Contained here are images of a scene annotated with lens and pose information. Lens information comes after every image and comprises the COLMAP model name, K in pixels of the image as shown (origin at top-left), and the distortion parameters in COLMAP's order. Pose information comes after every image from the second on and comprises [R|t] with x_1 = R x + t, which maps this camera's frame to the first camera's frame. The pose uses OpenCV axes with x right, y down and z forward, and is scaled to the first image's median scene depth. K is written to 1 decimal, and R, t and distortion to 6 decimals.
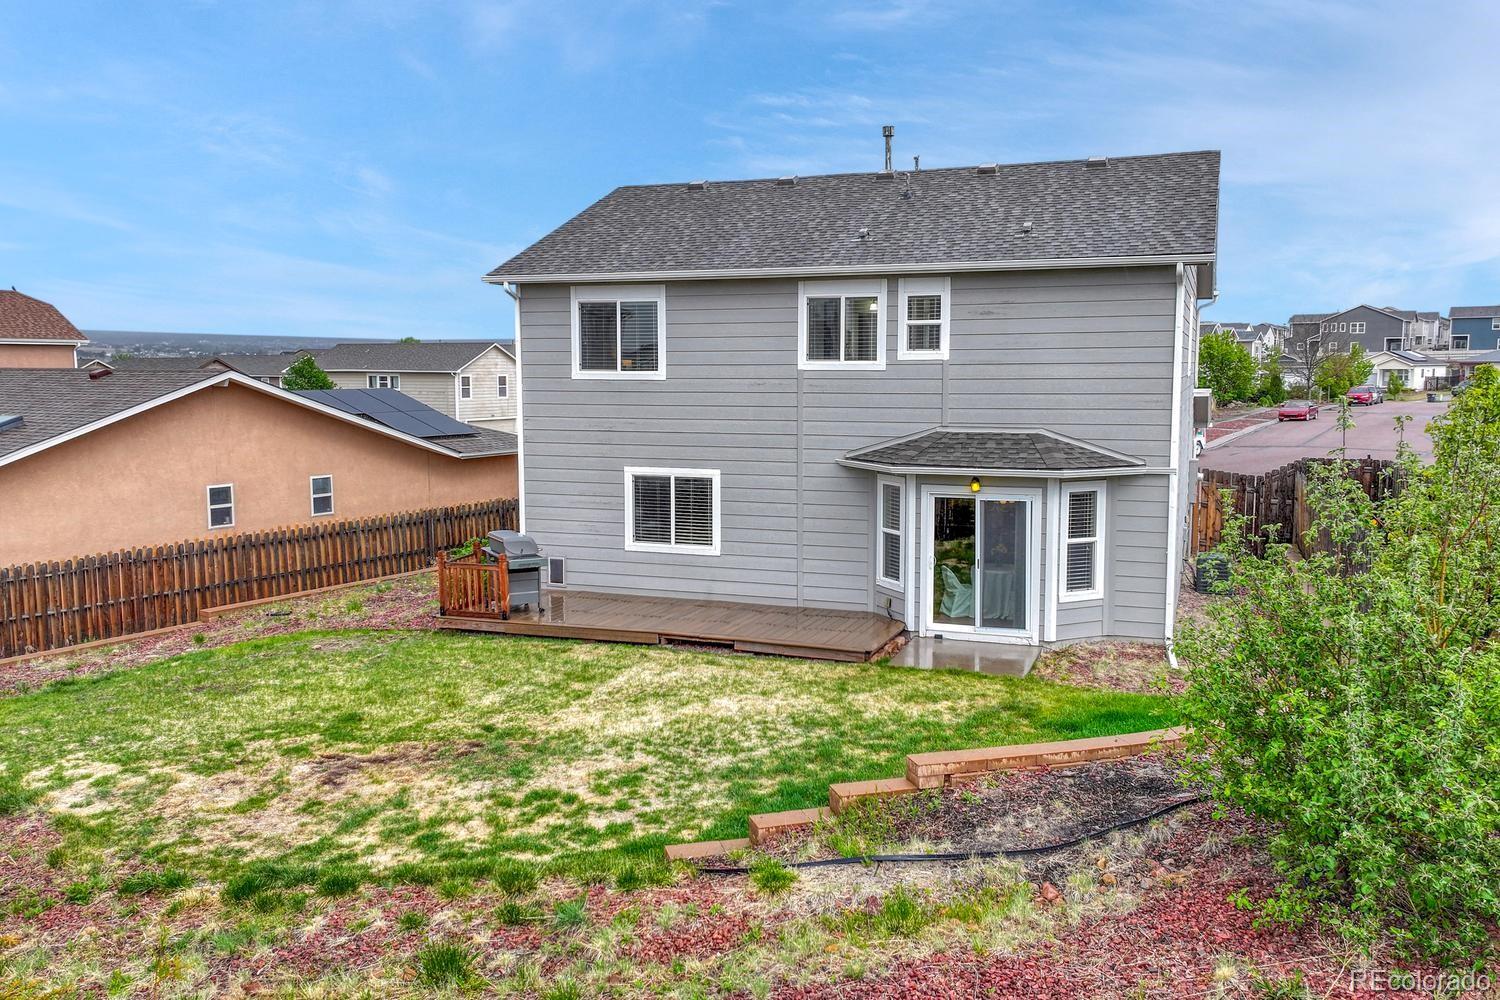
lens RADIAL K [[1335.9, 0, 740.6], [0, 1335.9, 500.5], [0, 0, 1]] dist [0.069315, -0.055589]
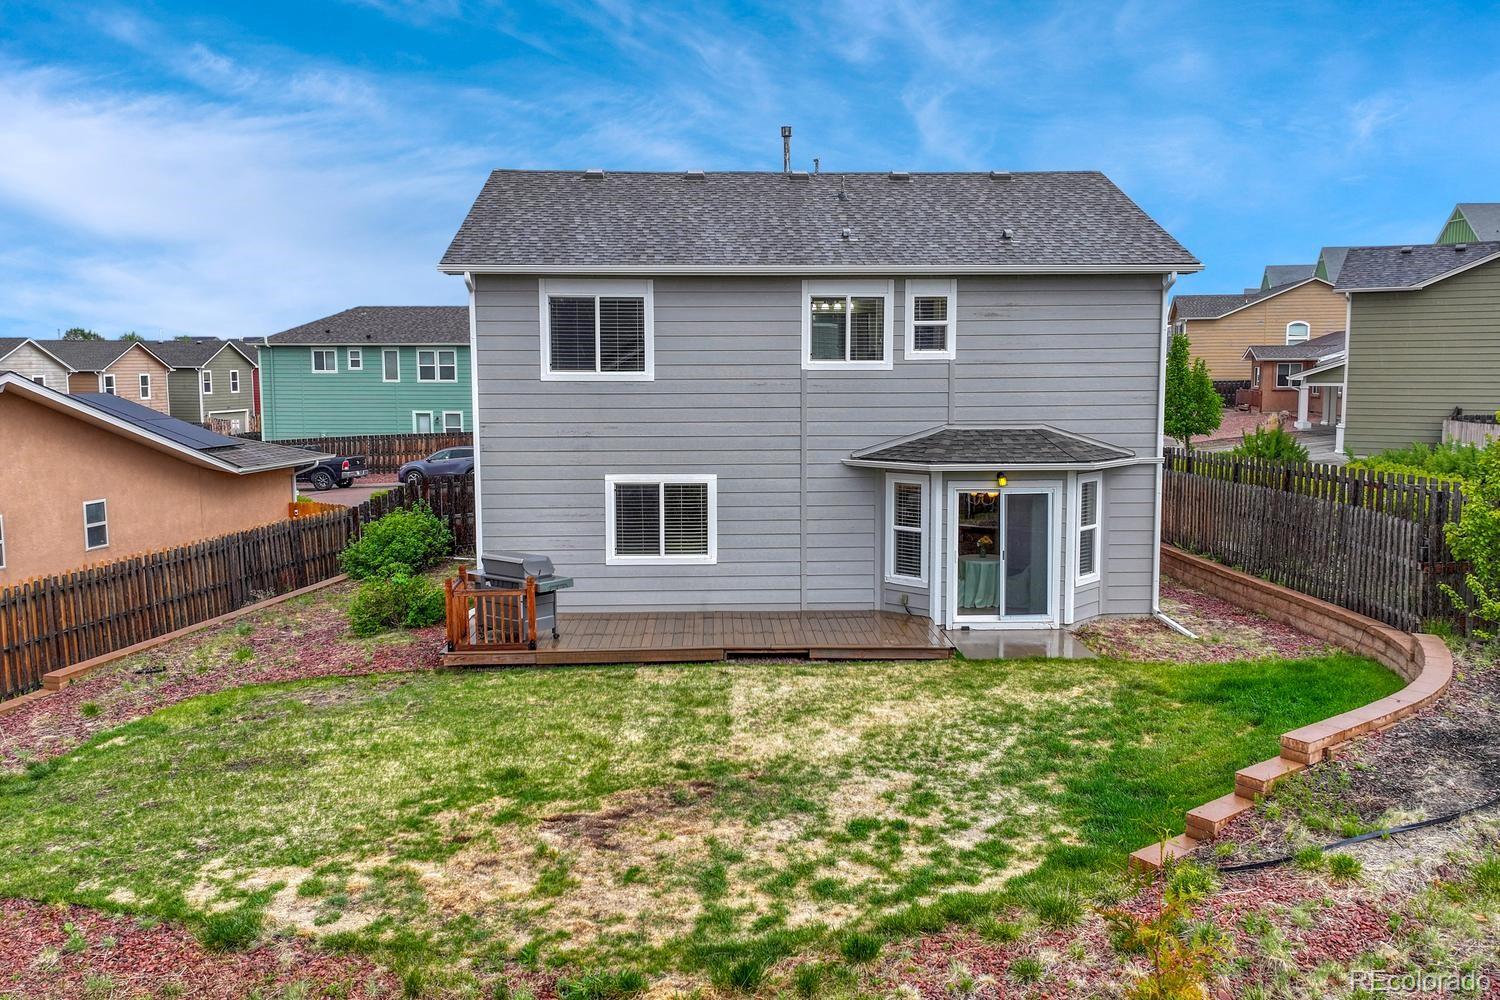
lens RADIAL K [[1335.9, 0, 742.1], [0, 1335.9, 500.4], [0, 0, 1]] dist [0.069315, -0.055589]
pose [[0.910558, -0.042627, 0.411178, -0.436739], [0.043023, 0.999040, 0.008298, -0.012798], [-0.411136, 0.010134, 0.911518, 0.133260]]
